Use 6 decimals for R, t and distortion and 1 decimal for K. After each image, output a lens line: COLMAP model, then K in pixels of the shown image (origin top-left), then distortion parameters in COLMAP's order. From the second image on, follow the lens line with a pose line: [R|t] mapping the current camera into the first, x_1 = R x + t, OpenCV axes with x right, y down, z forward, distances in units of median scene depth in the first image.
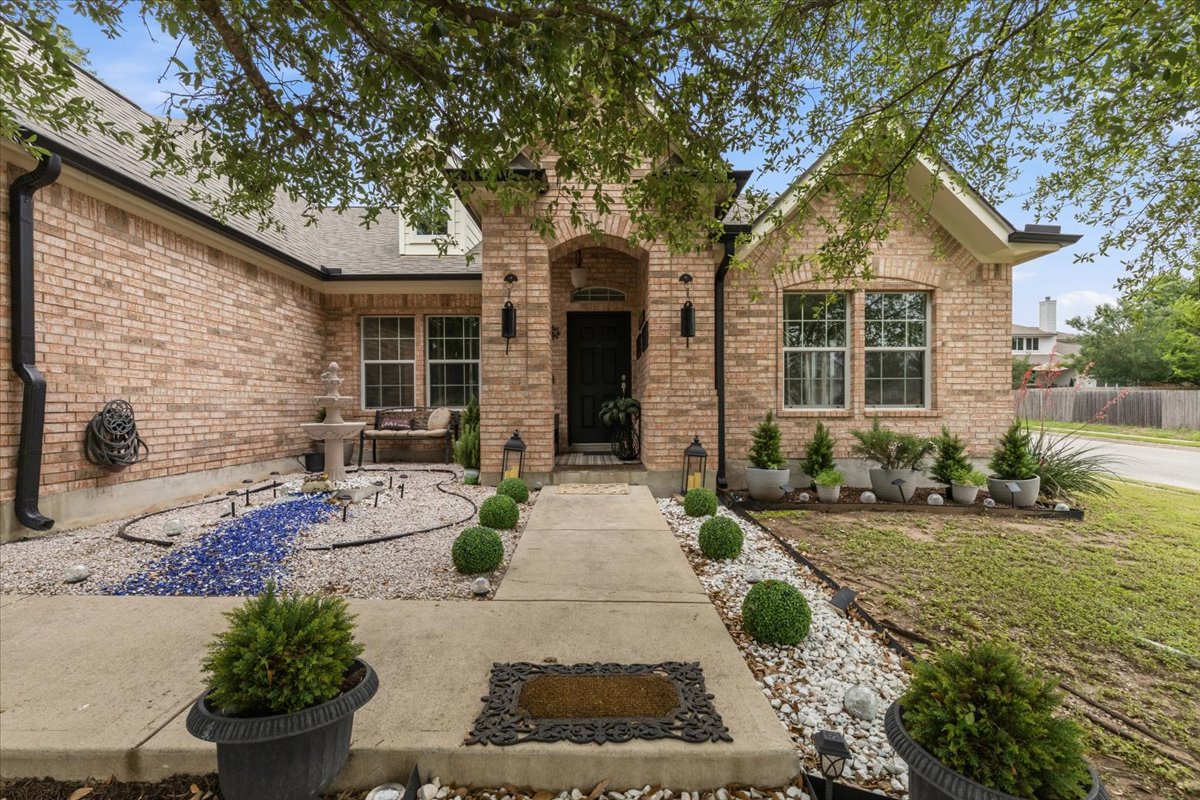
lens RADIAL K [[541.7, 0, 600.0], [0, 541.7, 400.0], [0, 0, 1]] dist [0.001356, 0.000089]
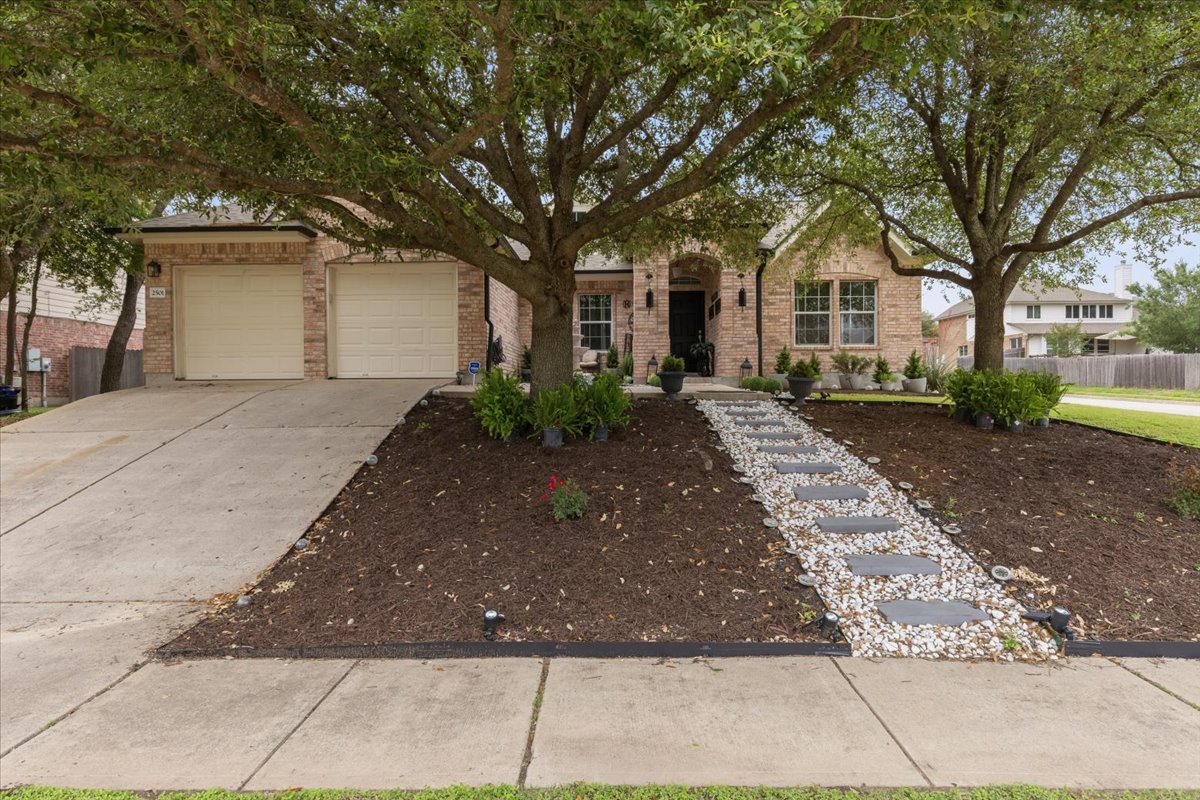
lens RADIAL K [[673.9, 0, 596.9], [0, 673.9, 383.9], [0, 0, 1]] dist [0.000276, 0.000131]
pose [[0.999468, -0.001566, -0.032570, -0.255587], [0.001530, 0.999998, -0.001116, 0.148661], [0.032572, 0.001065, 0.999469, -1.303913]]
